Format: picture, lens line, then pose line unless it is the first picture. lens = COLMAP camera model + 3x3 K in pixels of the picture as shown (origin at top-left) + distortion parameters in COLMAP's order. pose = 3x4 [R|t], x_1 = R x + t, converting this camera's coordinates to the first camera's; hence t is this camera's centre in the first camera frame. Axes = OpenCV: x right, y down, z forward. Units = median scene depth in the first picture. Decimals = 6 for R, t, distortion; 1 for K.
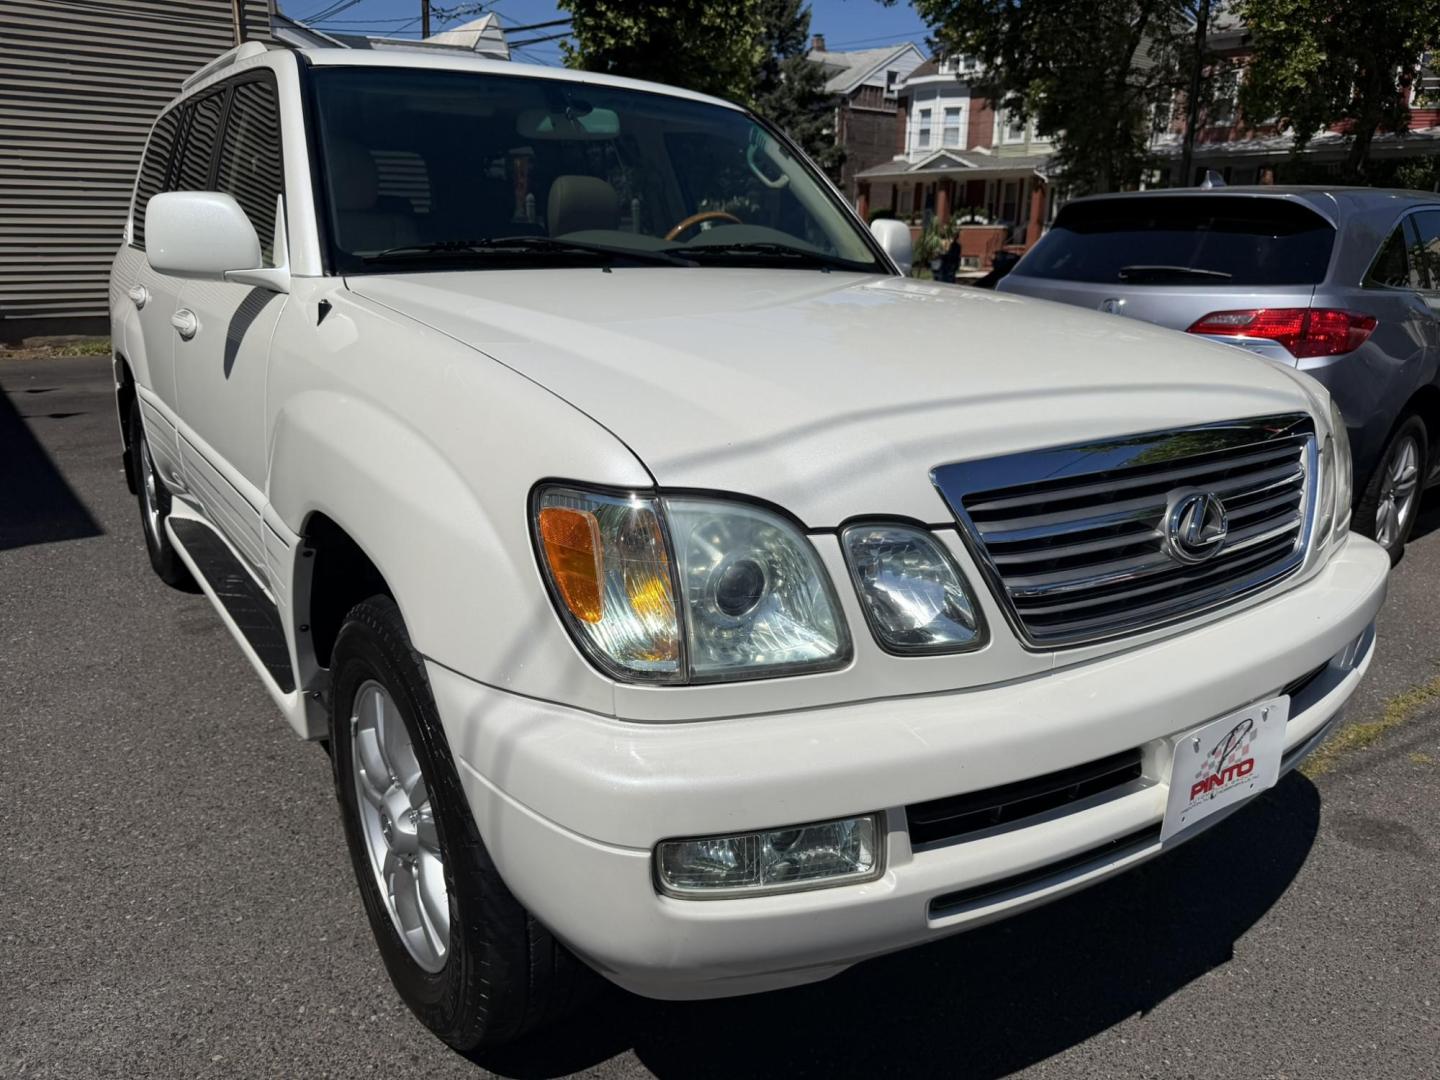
lens RADIAL K [[1028.5, 0, 707.6], [0, 1028.5, 536.6], [0, 0, 1]] dist [0.021067, -0.031432]
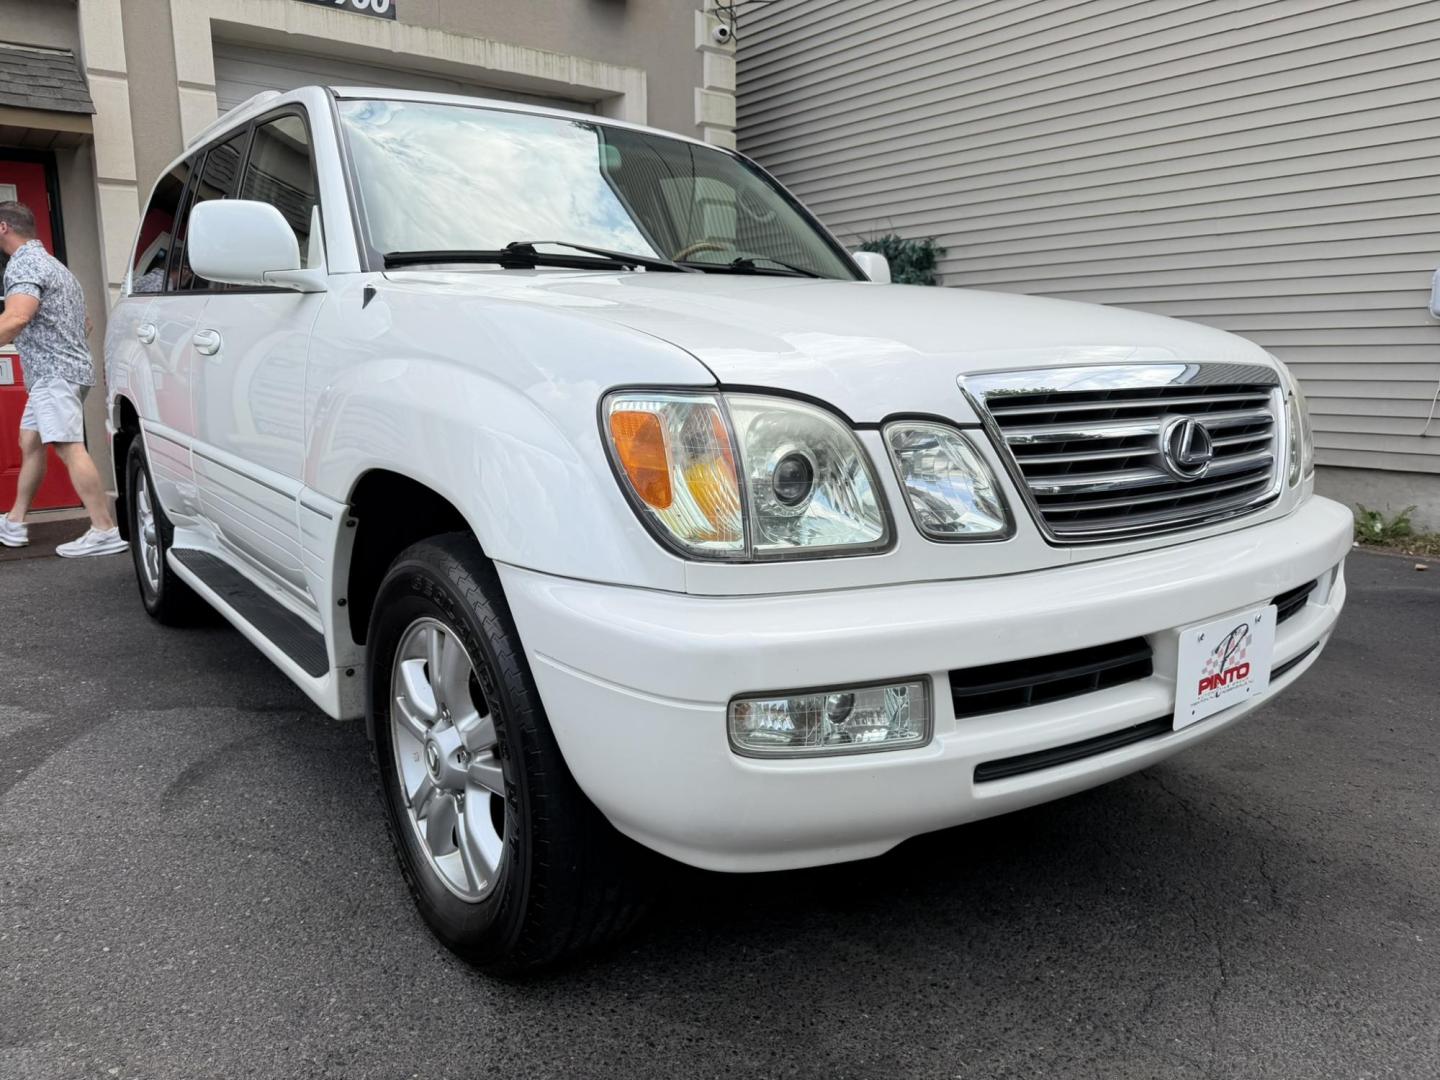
lens RADIAL K [[1028.5, 0, 714.7], [0, 1028.5, 534.5], [0, 0, 1]] dist [0.021067, -0.031432]
pose [[0.998727, -0.019971, 0.046317, -0.072326], [0.024056, 0.995708, -0.089367, 0.140362], [-0.044333, 0.090368, 0.994921, -0.061533]]
